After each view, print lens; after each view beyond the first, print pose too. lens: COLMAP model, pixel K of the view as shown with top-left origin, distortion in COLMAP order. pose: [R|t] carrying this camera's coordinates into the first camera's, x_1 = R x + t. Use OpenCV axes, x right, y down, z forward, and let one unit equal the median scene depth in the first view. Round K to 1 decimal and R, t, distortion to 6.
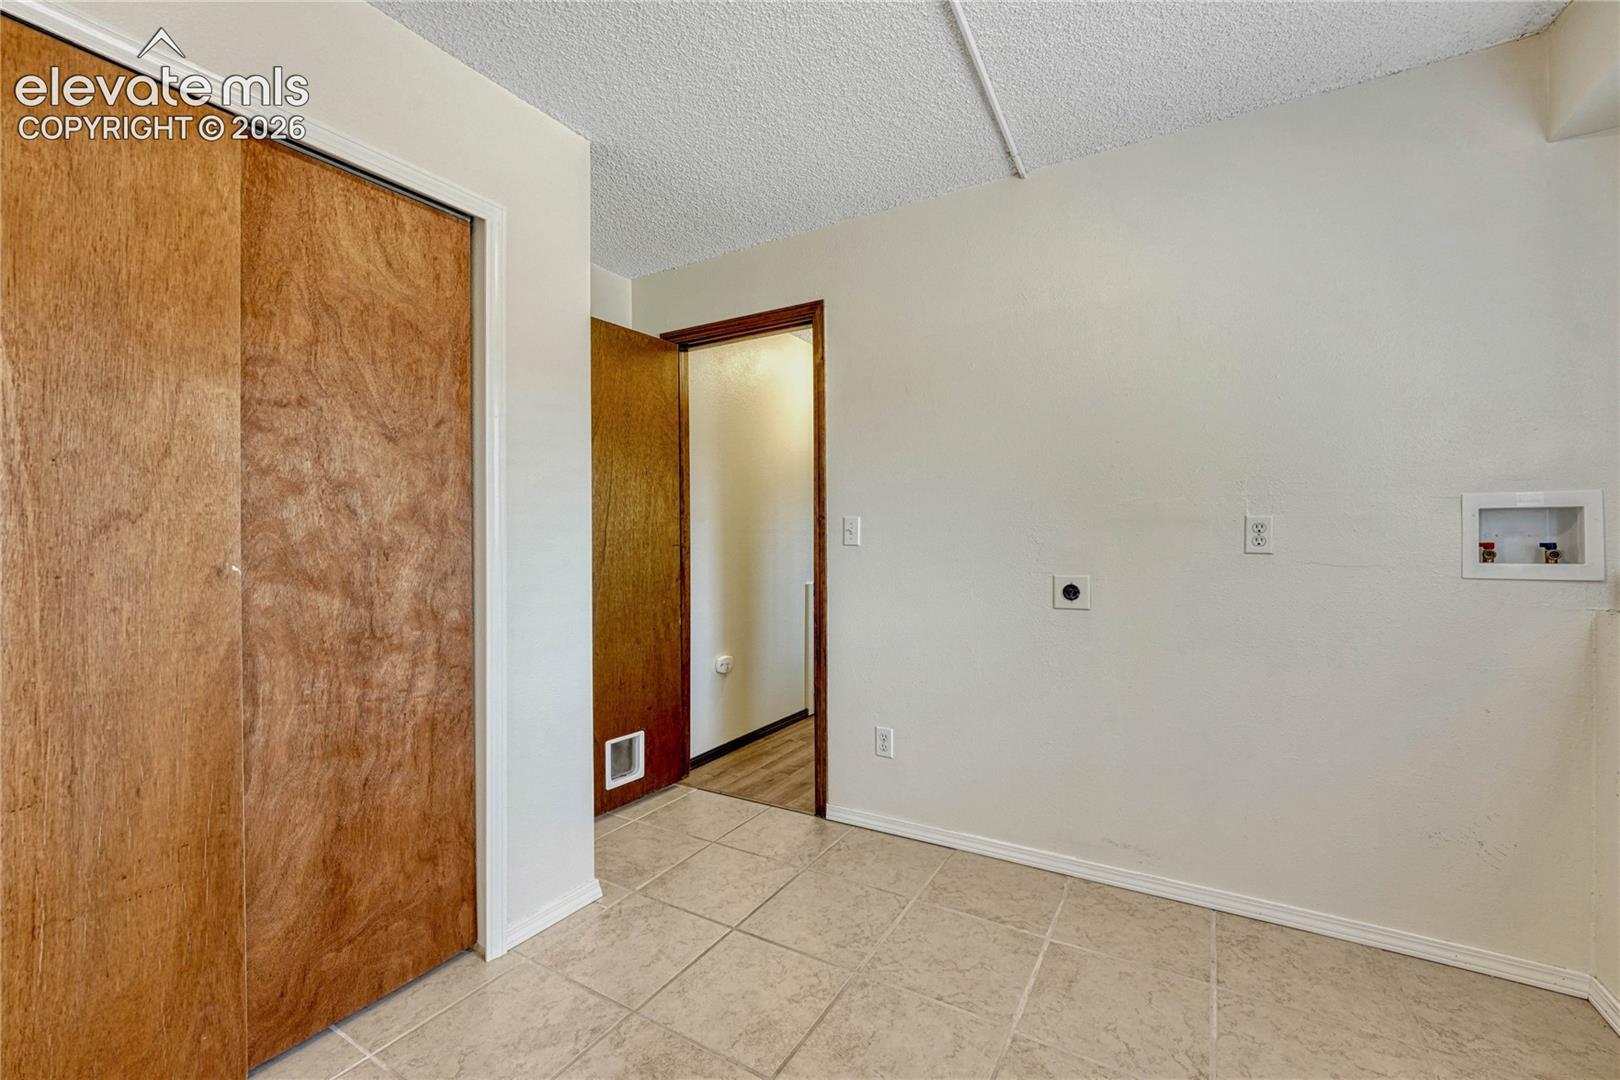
lens RADIAL K [[669.6, 0, 810.0], [0, 669.6, 540.0], [0, 0, 1]] dist [-0.009069, 0.004153]
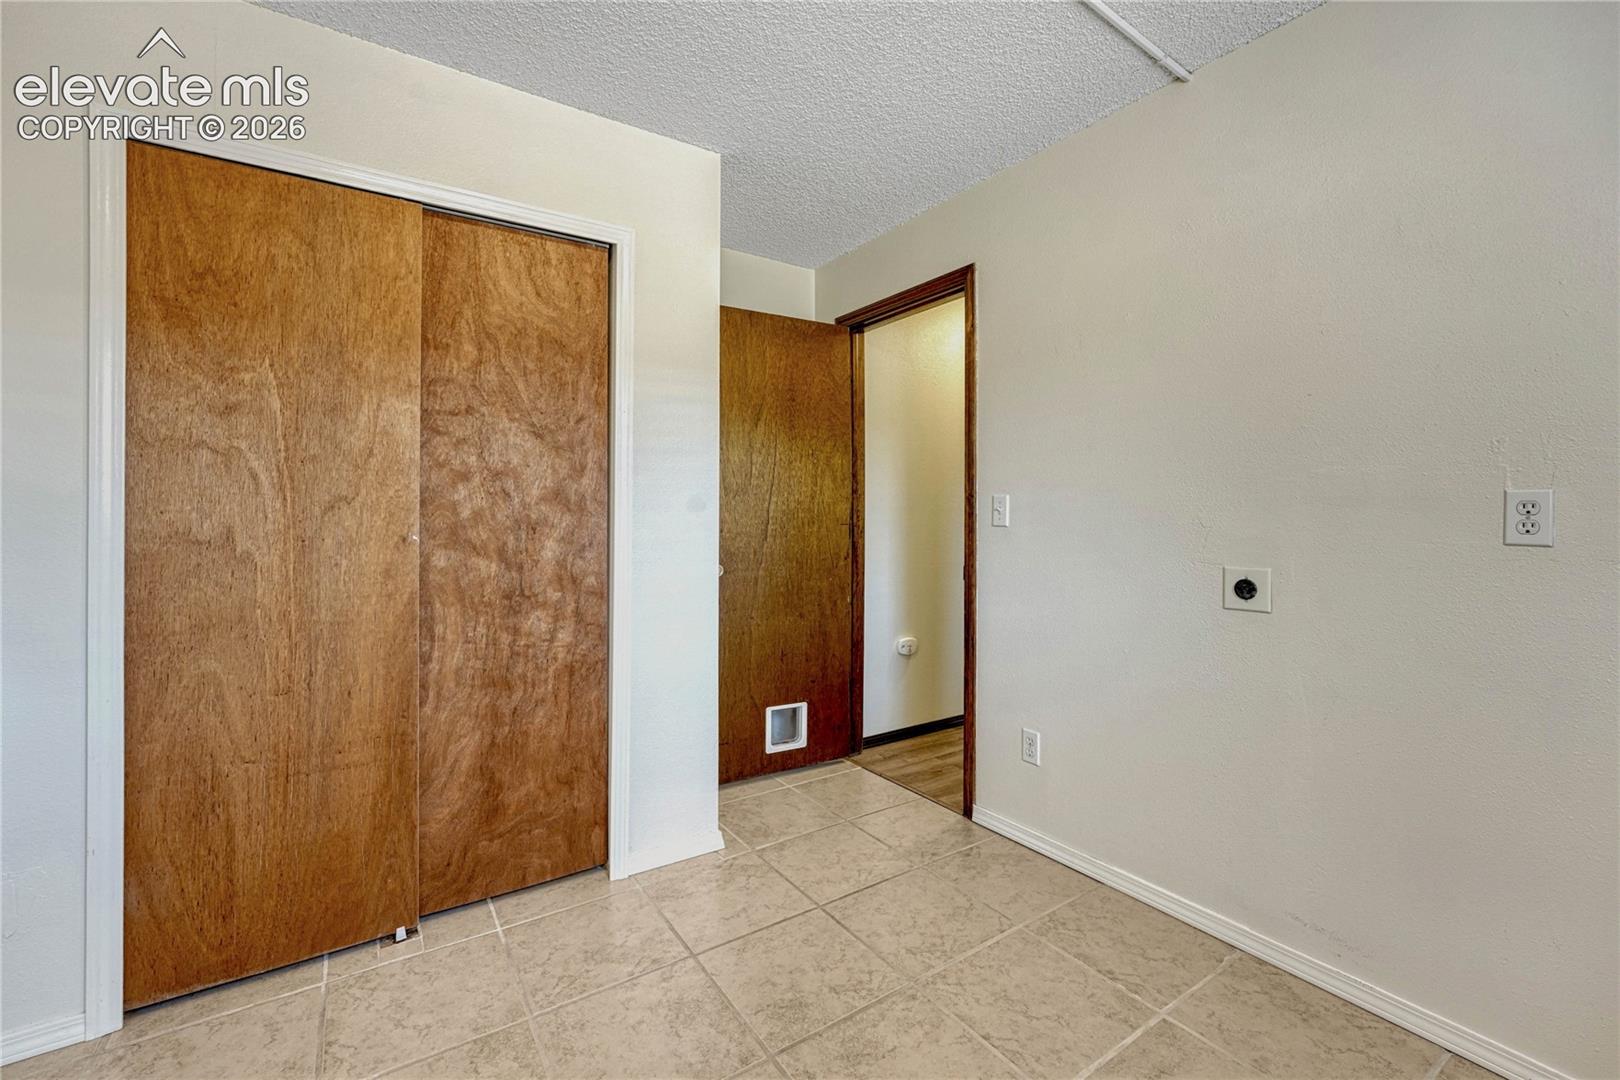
lens RADIAL K [[681.4, 0, 814.0], [0, 681.4, 513.8], [0, 0, 1]] dist [-0.001909, -0.000103]
pose [[0.905973, 0.004578, -0.423311, 0.359499], [-0.007793, 0.999952, -0.005866, -0.002877], [0.423264, 0.008613, 0.905965, 0.074438]]
